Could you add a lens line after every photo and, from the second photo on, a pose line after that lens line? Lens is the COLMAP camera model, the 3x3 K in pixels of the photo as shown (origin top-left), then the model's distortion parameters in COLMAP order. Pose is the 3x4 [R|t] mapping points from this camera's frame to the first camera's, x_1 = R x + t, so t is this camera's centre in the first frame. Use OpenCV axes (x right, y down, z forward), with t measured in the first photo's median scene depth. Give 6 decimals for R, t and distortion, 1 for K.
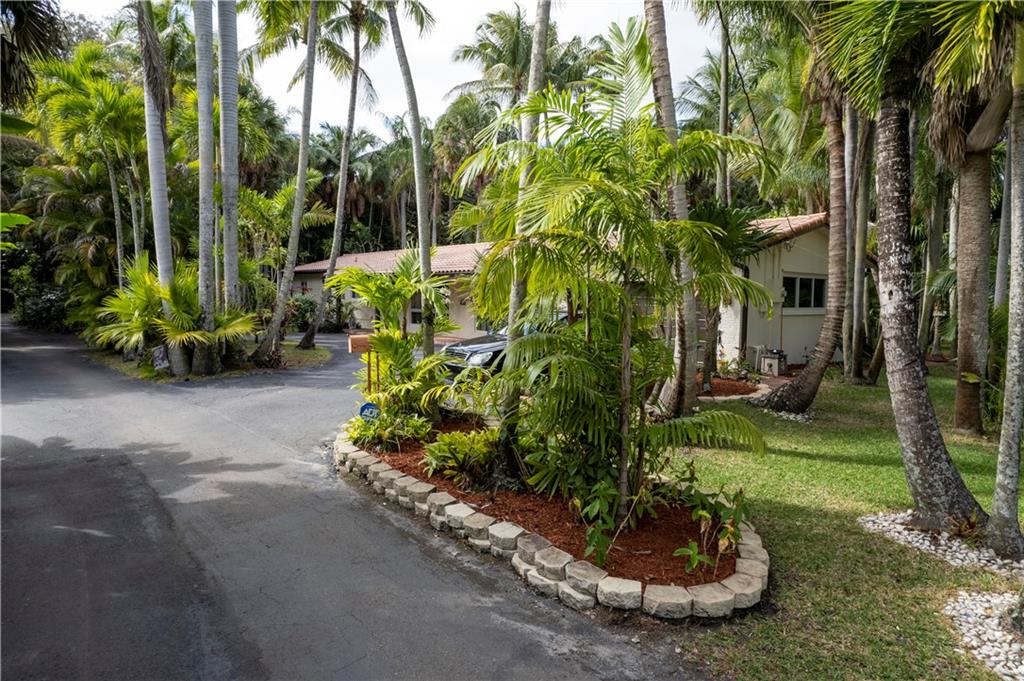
lens RADIAL K [[640.6, 0, 517.2], [0, 640.6, 351.9], [0, 0, 1]] dist [-0.077317, 0.057987]
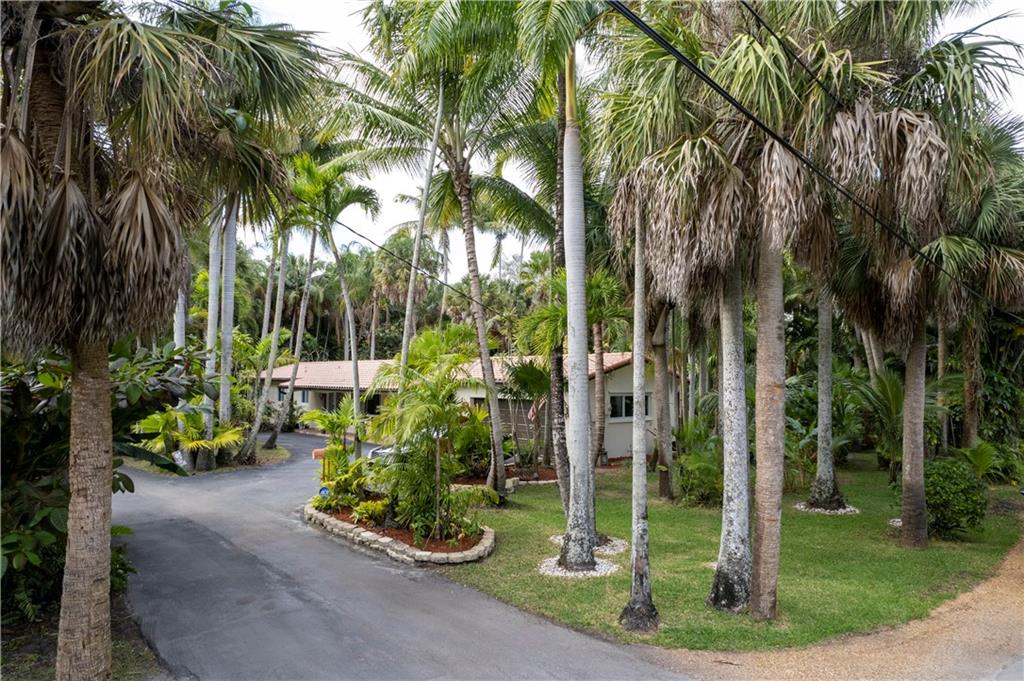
lens RADIAL K [[640.6, 0, 517.2], [0, 640.6, 351.9], [0, 0, 1]] dist [-0.077317, 0.057987]
pose [[0.996251, -0.000132, 0.086511, 0.181035], [0.011648, 0.991098, -0.132625, -0.062921], [-0.085724, 0.133135, 0.987384, -0.997716]]
